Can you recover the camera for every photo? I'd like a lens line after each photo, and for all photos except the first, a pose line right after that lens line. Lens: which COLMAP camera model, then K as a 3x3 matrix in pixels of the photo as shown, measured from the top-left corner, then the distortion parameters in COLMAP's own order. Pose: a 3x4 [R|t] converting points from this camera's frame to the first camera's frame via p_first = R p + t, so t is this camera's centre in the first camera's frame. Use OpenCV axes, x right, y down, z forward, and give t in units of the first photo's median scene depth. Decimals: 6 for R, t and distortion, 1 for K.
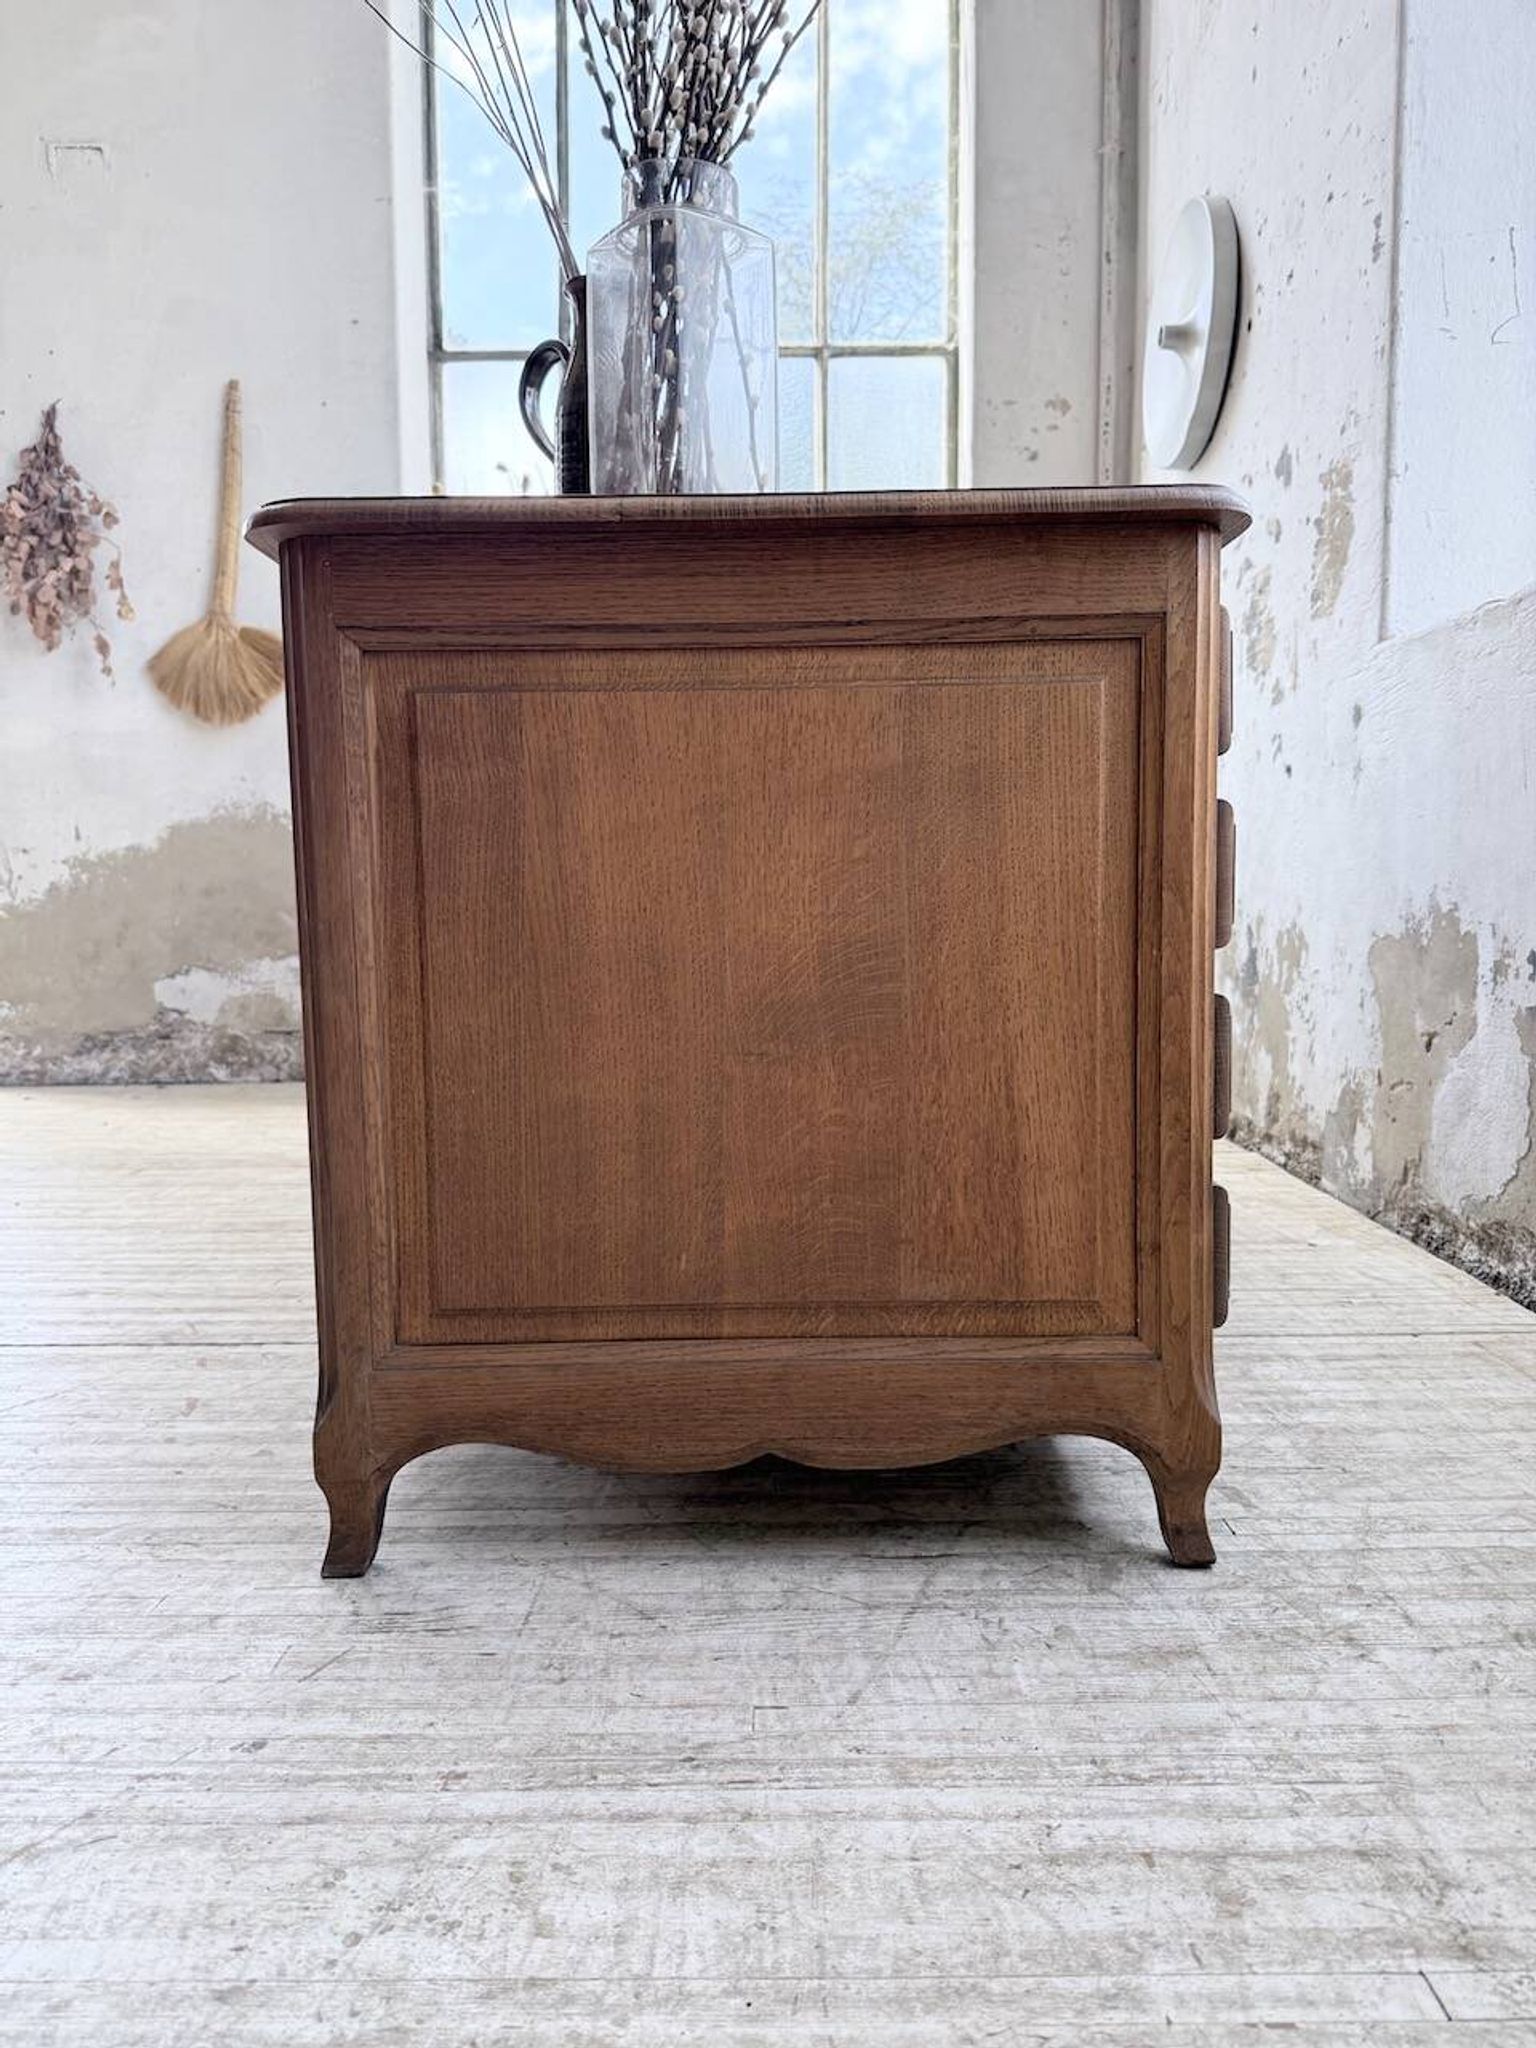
lens RADIAL K [[1461.8, 0, 769.3], [0, 1461.8, 1024.1], [0, 0, 1]] dist [0.012517, -0.024116]
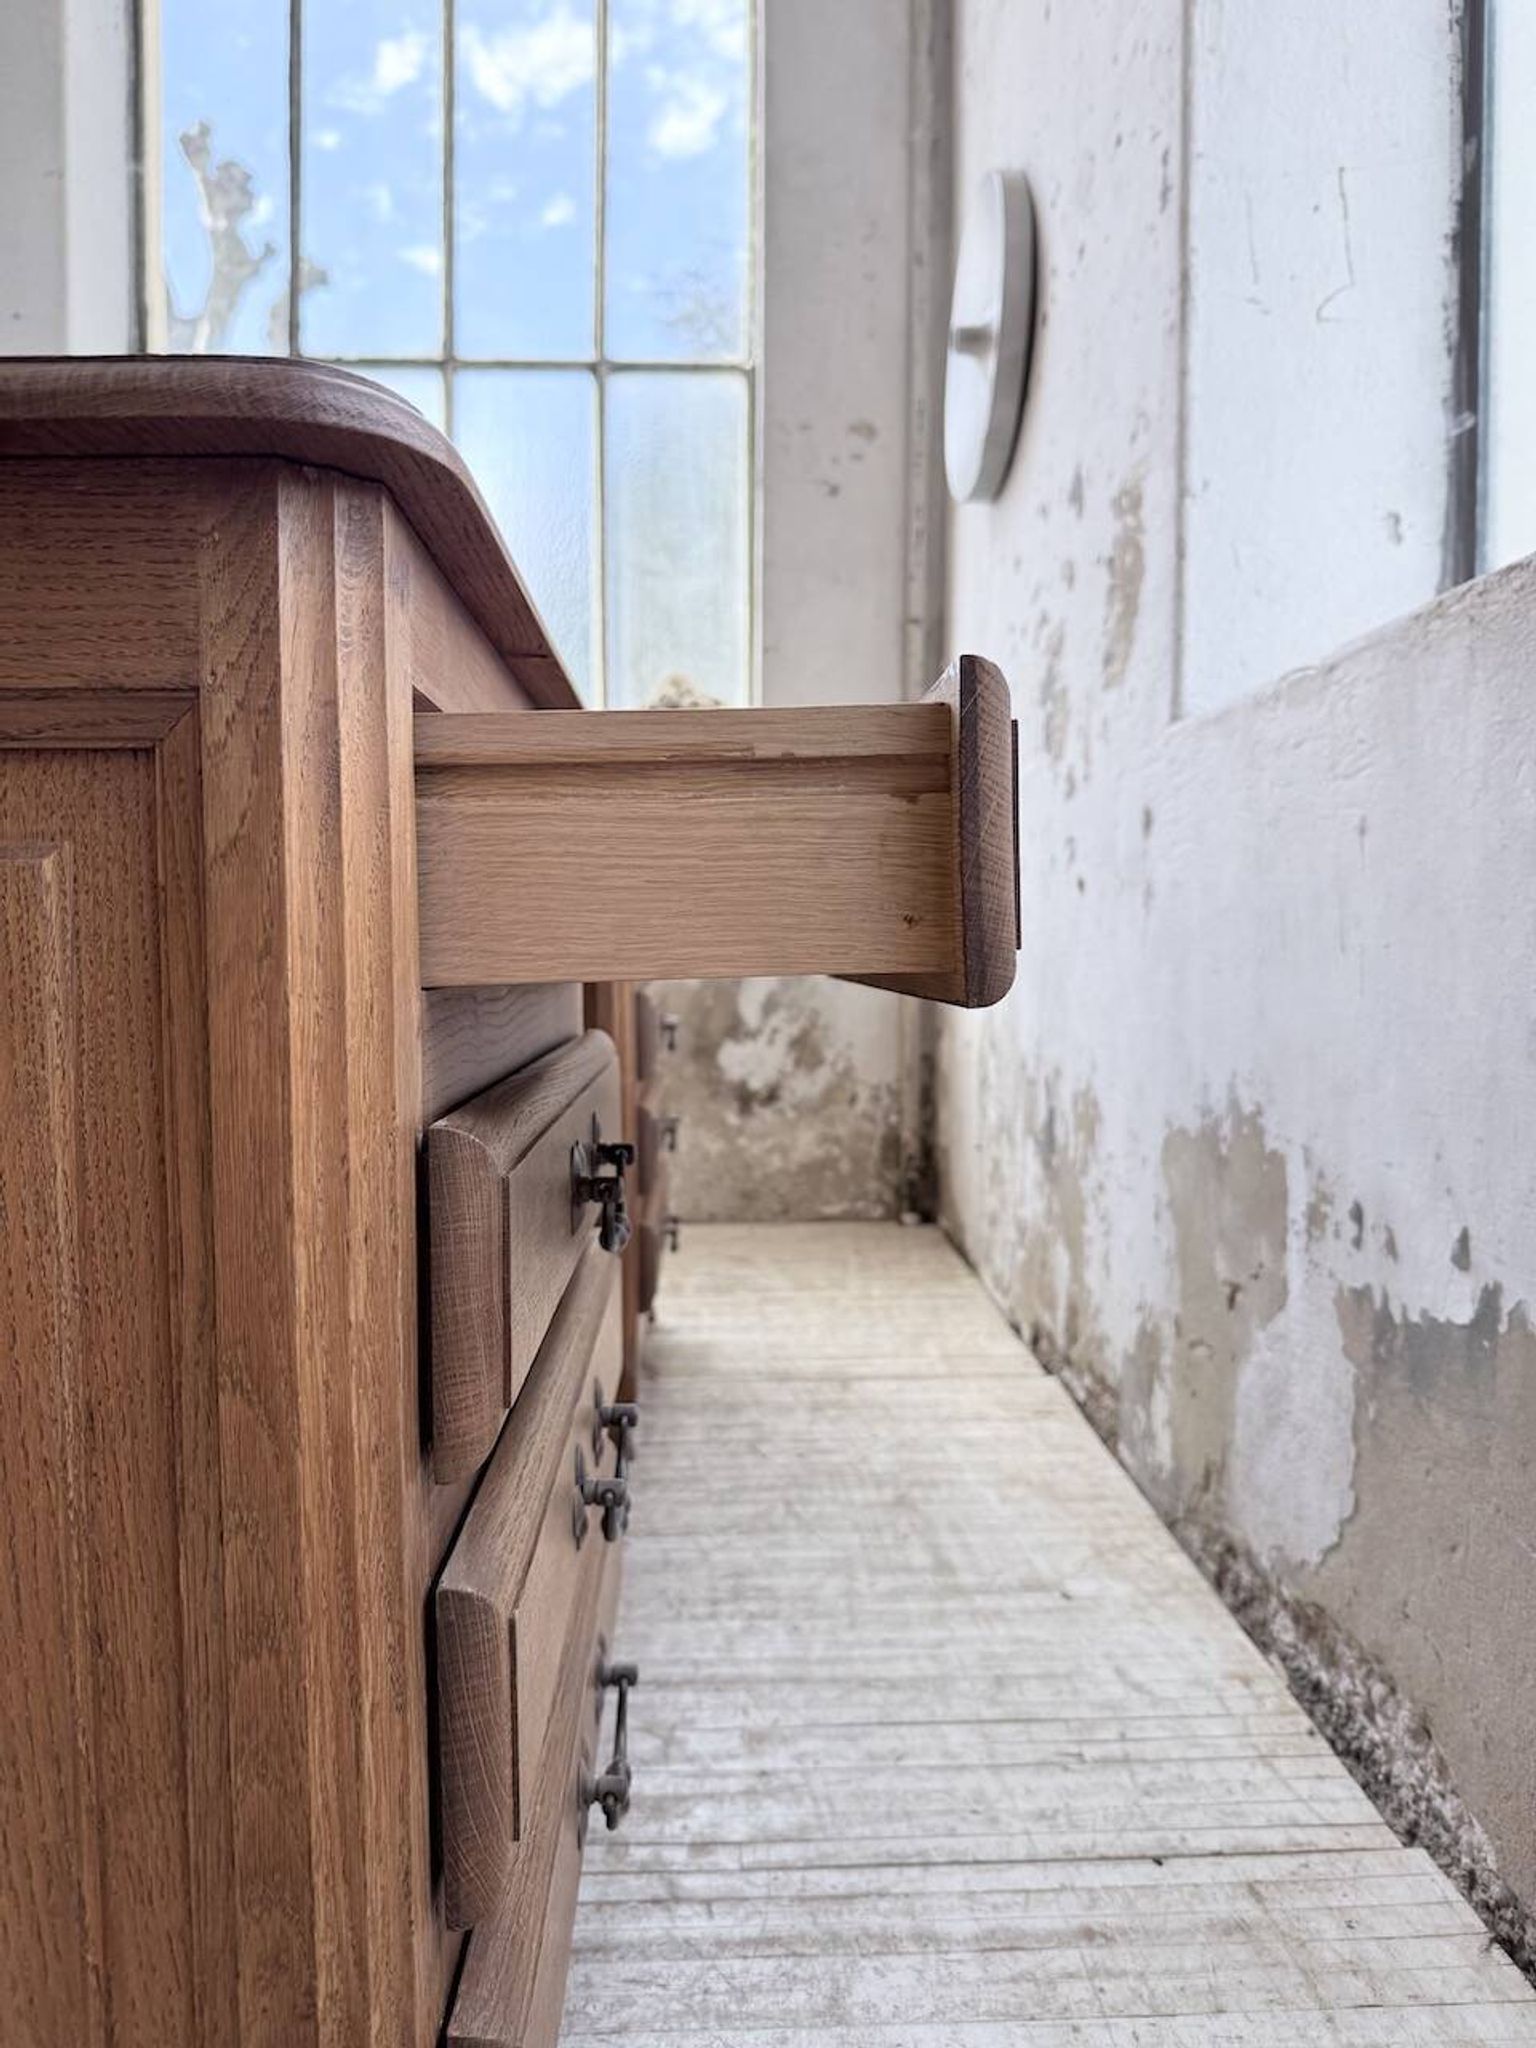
lens RADIAL K [[1461.8, 0, 770.8], [0, 1461.8, 1016.9], [0, 0, 1]] dist [0.012517, -0.024116]
pose [[0.999287, 0.005172, 0.037405, 0.365143], [-0.003622, 0.999137, -0.041370, -0.160369], [-0.037587, 0.041205, 0.998443, 0.548928]]
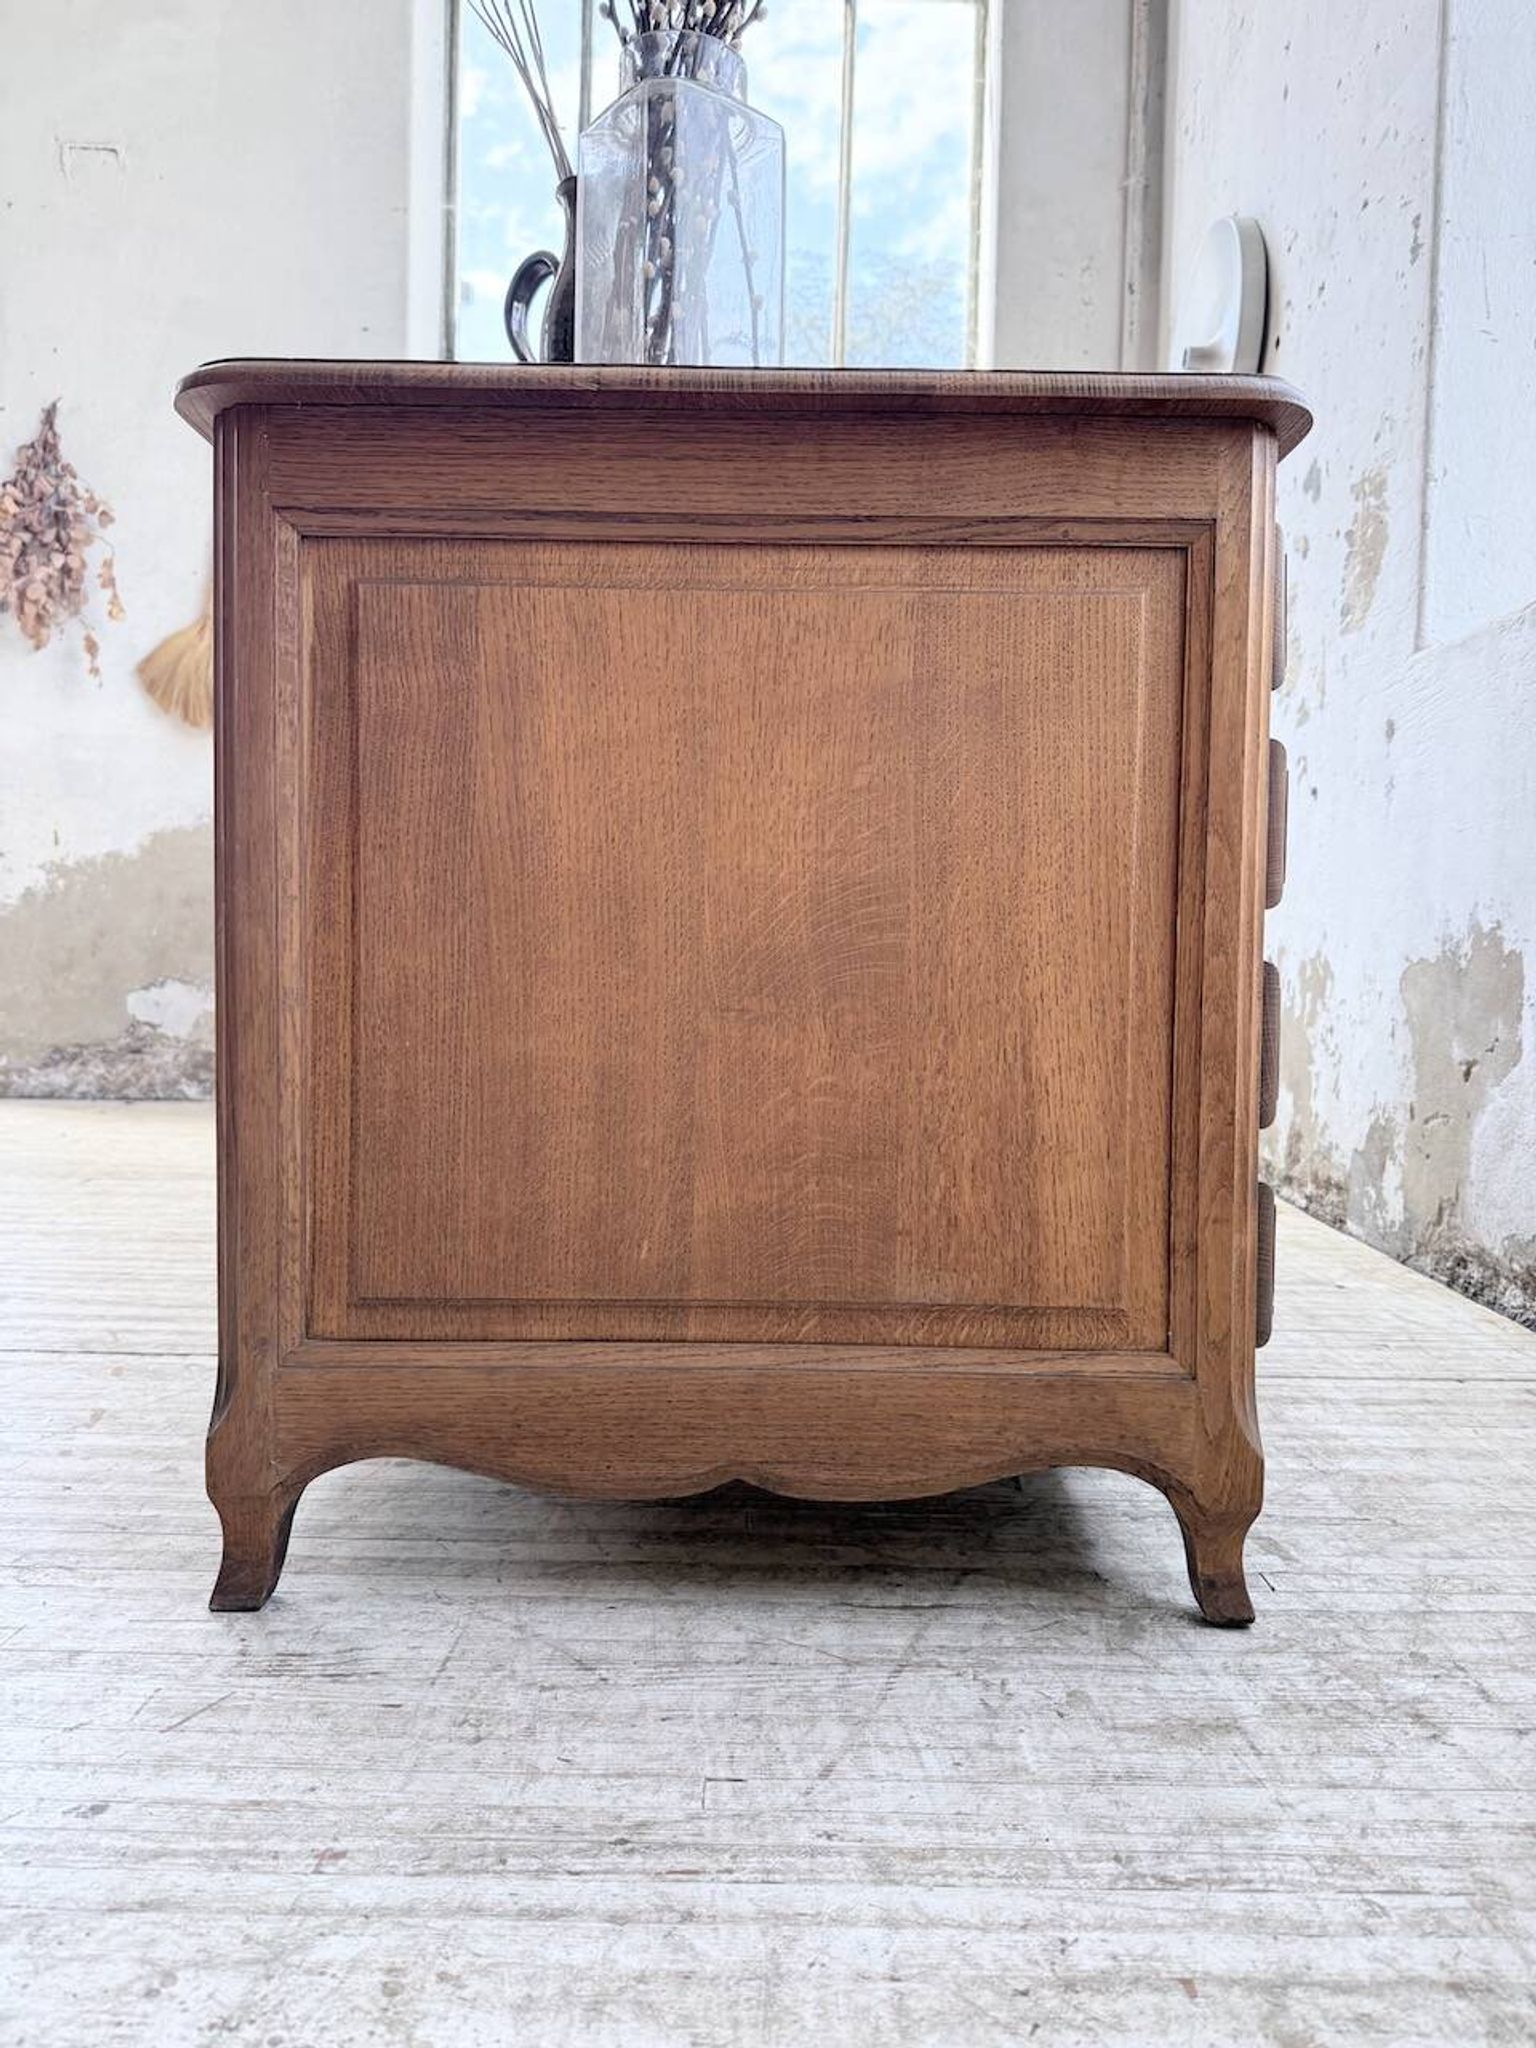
lens RADIAL K [[1461.8, 0, 775.9], [0, 1461.8, 1010.6], [0, 0, 1]] dist [0.012517, -0.024116]
pose [[0.999564, 0.029399, 0.002885, 0.011398], [-0.029220, 0.998340, -0.049640, 0.058352], [-0.004339, 0.049534, 0.998763, 0.121987]]
